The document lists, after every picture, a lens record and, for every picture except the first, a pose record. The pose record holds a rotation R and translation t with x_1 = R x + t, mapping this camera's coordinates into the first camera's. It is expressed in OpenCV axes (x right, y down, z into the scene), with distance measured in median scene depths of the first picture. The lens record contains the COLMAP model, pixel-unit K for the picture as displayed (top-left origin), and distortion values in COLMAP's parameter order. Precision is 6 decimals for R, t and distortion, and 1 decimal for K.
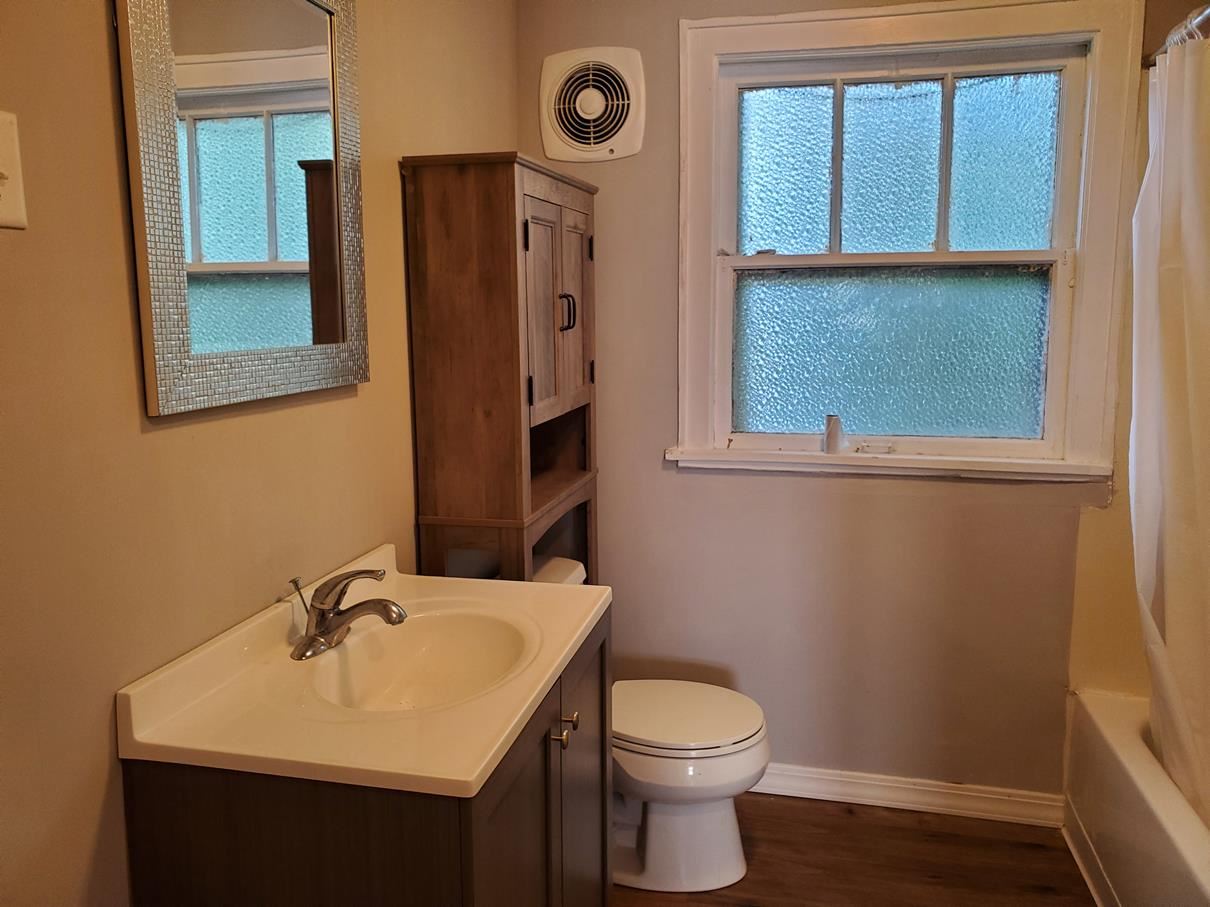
lens RADIAL K [[936.9, 0, 589.1], [0, 936.9, 455.7], [0, 0, 1]] dist [-0.001714, 0.001524]
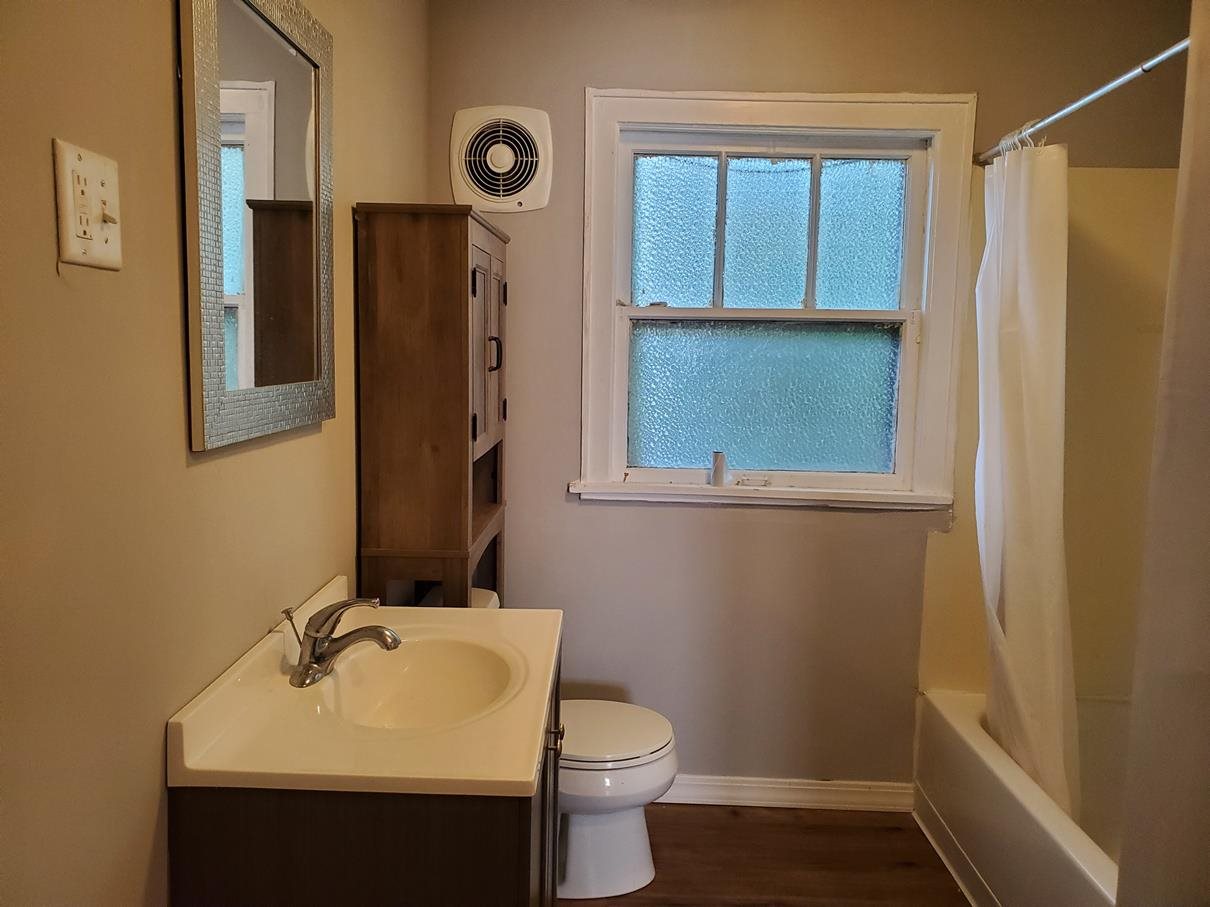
lens RADIAL K [[920.9, 0, 578.5], [0, 920.9, 464.7], [0, 0, 1]] dist [0.134859, -0.362095]
pose [[0.978351, 0.001547, 0.206945, -0.134966], [0.004173, 0.999621, -0.027200, 0.001249], [-0.206909, 0.027474, 0.977974, -0.043890]]
